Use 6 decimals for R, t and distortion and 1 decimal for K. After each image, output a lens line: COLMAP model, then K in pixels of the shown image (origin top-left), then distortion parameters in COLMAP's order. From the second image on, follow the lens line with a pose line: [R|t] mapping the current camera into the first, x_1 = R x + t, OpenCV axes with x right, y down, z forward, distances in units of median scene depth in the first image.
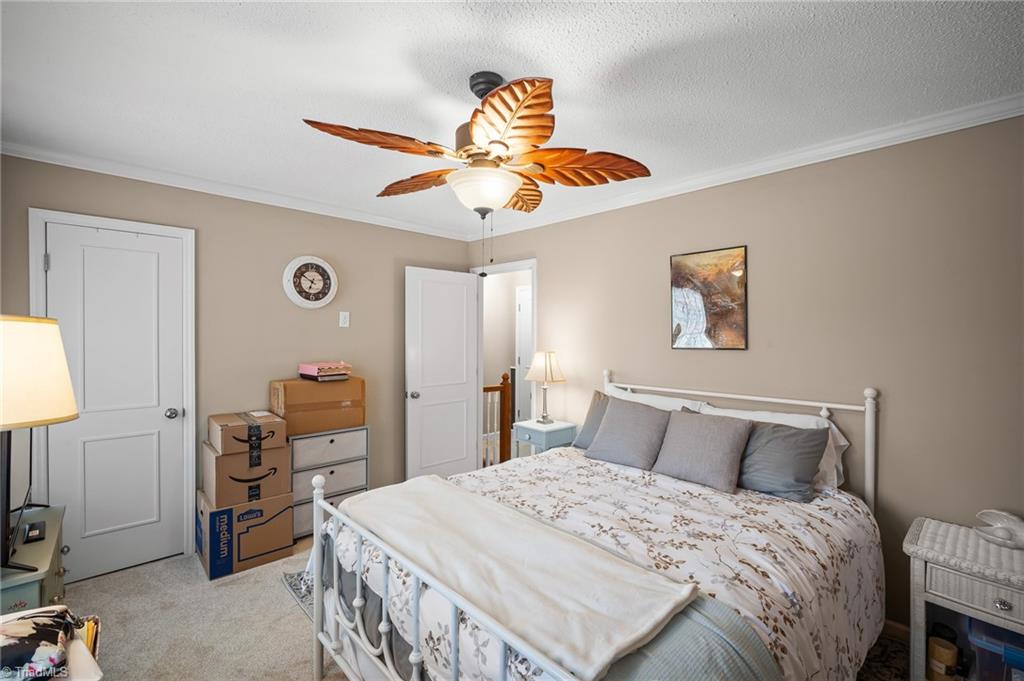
lens RADIAL K [[448.5, 0, 512.0], [0, 448.5, 340.5], [0, 0, 1]] dist [-0.000386, -0.000104]
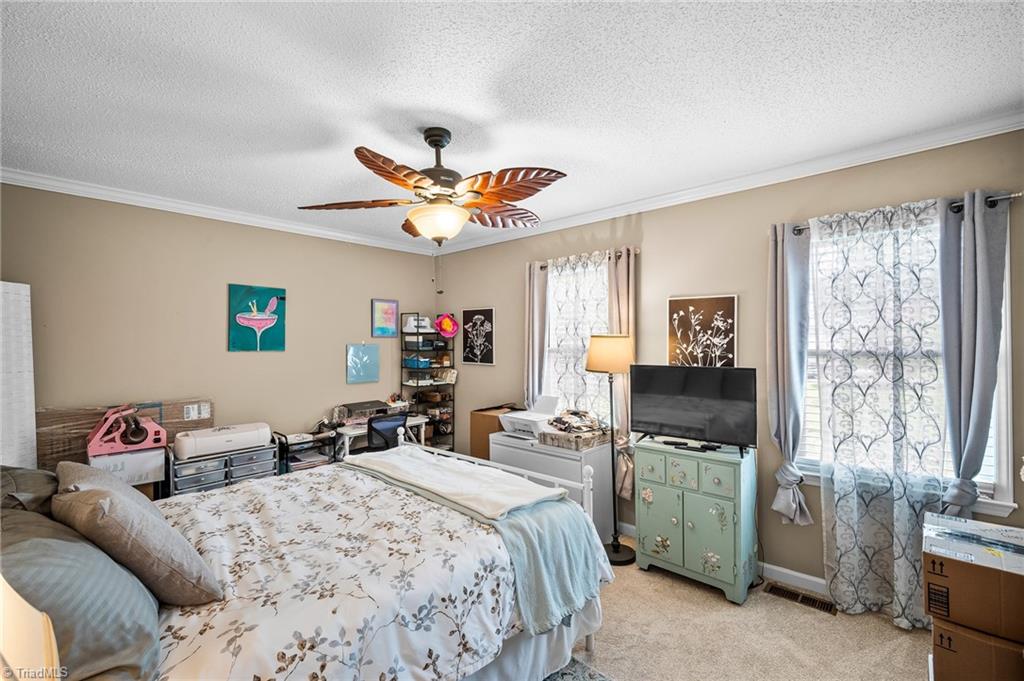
lens RADIAL K [[448.5, 0, 512.0], [0, 448.5, 340.5], [0, 0, 1]] dist [-0.000386, -0.000104]
pose [[-0.996619, 0.001829, -0.082137, -0.139770], [0.001490, 0.999990, 0.004188, -0.022067], [0.082144, 0.004052, -0.996612, 1.961682]]
